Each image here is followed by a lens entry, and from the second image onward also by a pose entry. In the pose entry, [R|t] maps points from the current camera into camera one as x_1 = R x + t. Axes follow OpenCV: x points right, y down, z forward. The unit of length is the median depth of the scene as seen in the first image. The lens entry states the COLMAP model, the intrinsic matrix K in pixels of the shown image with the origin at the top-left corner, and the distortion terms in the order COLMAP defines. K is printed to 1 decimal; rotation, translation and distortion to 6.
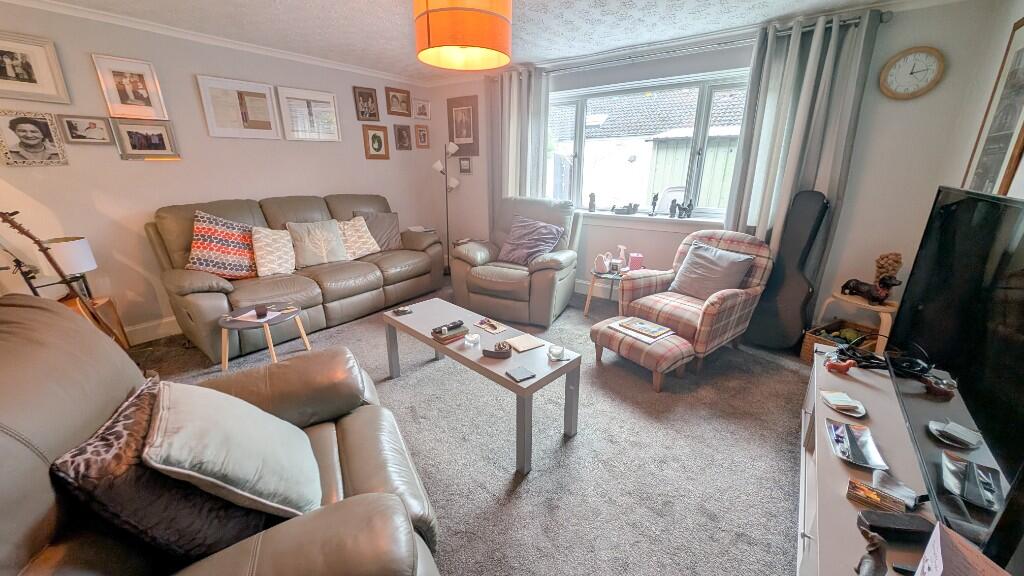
lens RADIAL K [[380.1, 0, 514.6], [0, 380.1, 282.7], [0, 0, 1]] dist [-0.003546, -0.000801]
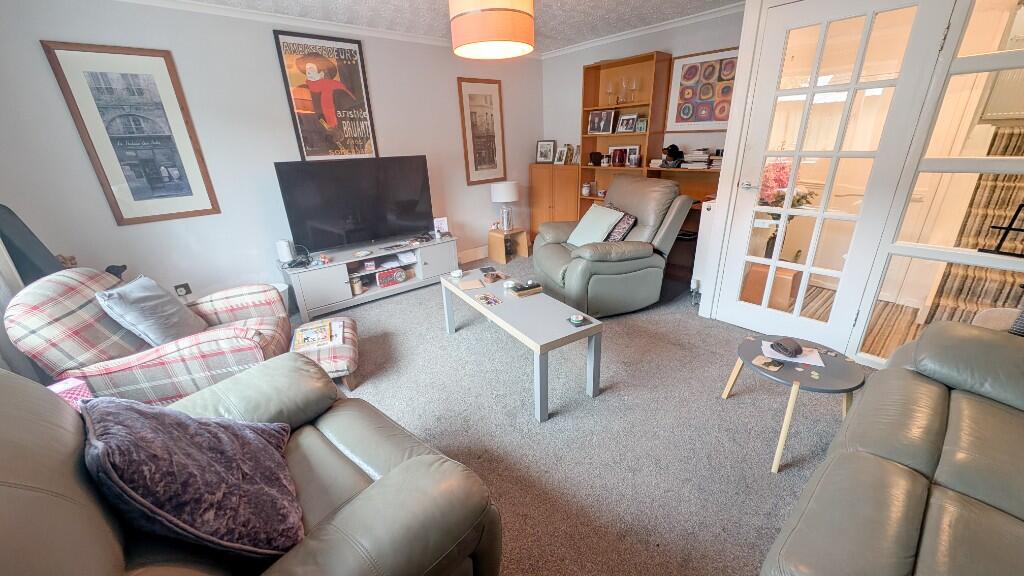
lens RADIAL K [[380.1, 0, 517.7], [0, 380.1, 288.4], [0, 0, 1]] dist [-0.003546, -0.000801]
pose [[-0.973574, -0.049016, 0.223051, -0.256303], [0.100277, 0.785750, 0.610362, -0.371609], [-0.205179, 0.616599, -0.760070, 1.198703]]
